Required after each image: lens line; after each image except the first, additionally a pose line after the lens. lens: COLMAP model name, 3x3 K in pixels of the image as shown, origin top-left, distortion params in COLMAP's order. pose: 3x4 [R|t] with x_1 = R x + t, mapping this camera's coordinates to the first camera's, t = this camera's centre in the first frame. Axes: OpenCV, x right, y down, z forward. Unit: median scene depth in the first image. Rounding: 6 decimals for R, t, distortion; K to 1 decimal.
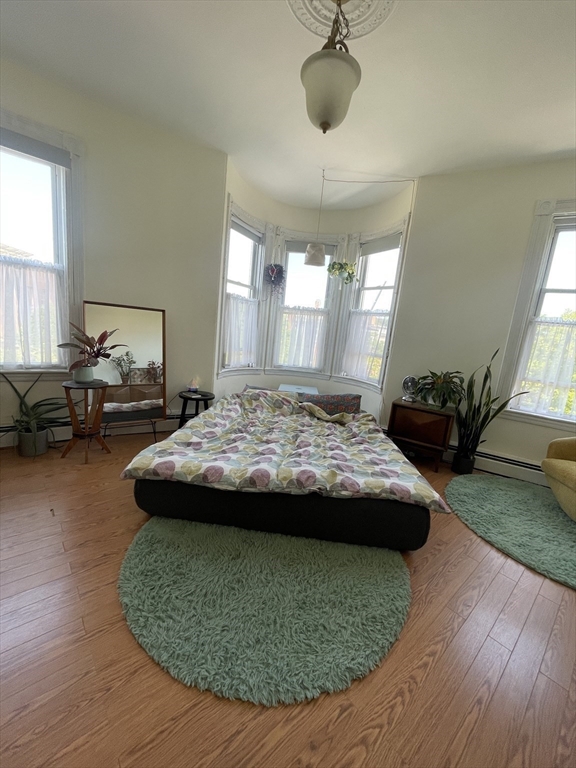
lens RADIAL K [[307.7, 0, 289.3], [0, 307.7, 384.9], [0, 0, 1]] dist [0.001851, -0.002072]
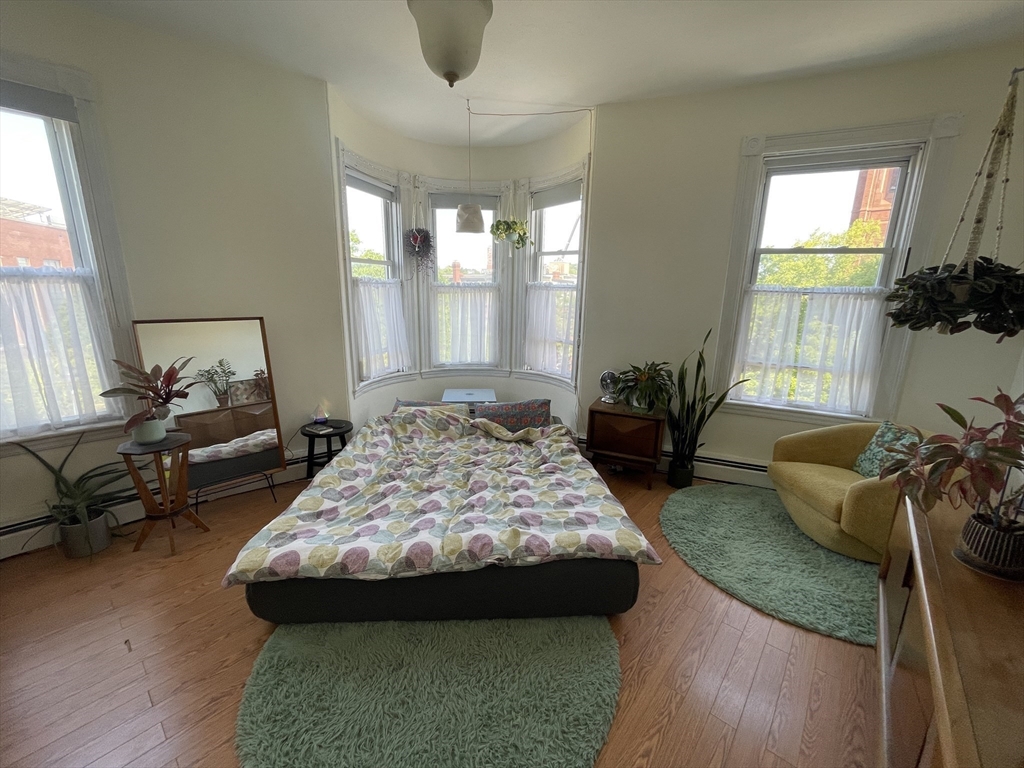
lens RADIAL K [[410.3, 0, 513.4], [0, 410.3, 385.0], [0, 0, 1]] dist [0.001851, -0.002072]
pose [[0.987813, -0.109254, 0.110853, 0.045702], [0.102495, 0.992610, 0.064956, -0.106457], [-0.117131, -0.052802, 0.991712, -0.002136]]
